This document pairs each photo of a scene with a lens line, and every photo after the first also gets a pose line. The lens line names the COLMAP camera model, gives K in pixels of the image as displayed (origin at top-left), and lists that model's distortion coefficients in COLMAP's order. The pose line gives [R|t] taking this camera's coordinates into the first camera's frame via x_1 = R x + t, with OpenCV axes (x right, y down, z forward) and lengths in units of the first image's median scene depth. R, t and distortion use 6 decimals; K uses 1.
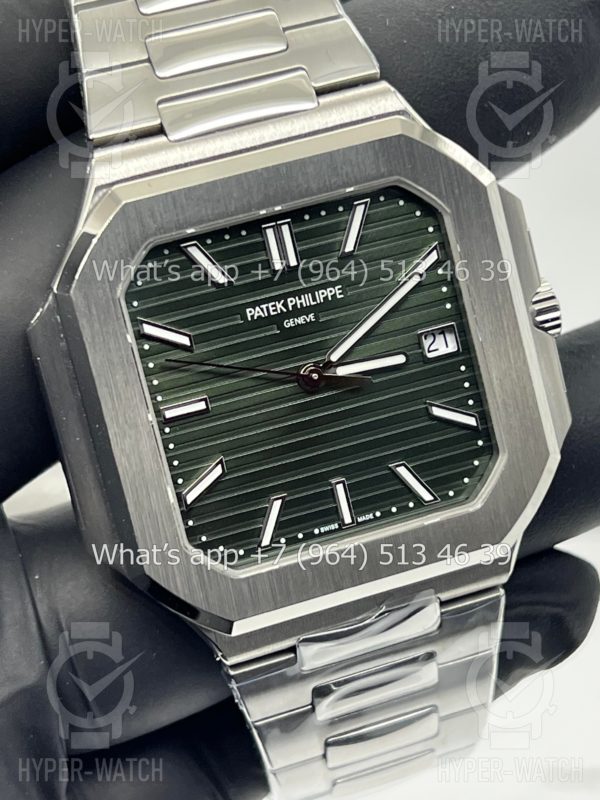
lens RADIAL K [[1803.5, 0, 293.7], [0, 1803.5, 393.5], [0, 0, 1]] dist [0.209516, 0.000000]
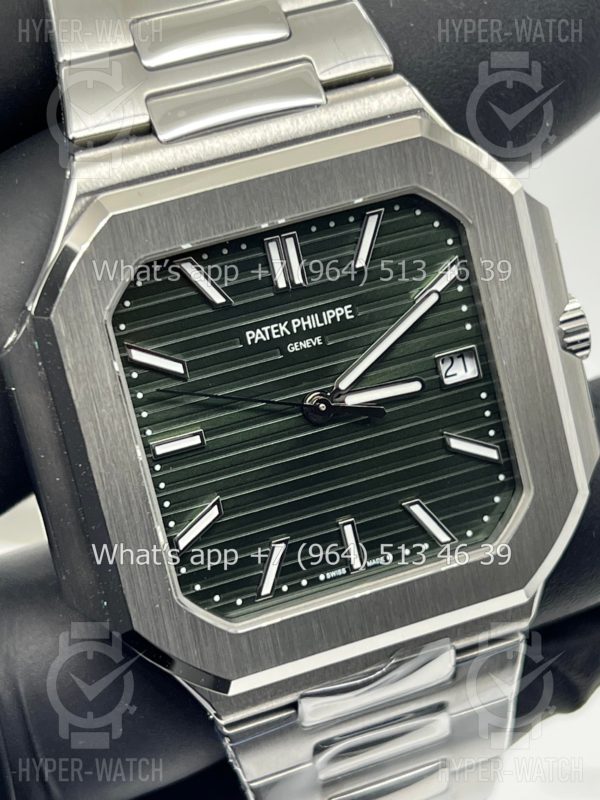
lens RADIAL K [[1803.5, 0, 294.3], [0, 1803.5, 398.8], [0, 0, 1]] dist [0.209516, 0.000000]
pose [[0.999116, 0.002027, 0.041998, -0.039516], [-0.003847, 0.999054, 0.043312, -0.052041], [-0.041870, -0.043435, 0.998178, 0.104582]]
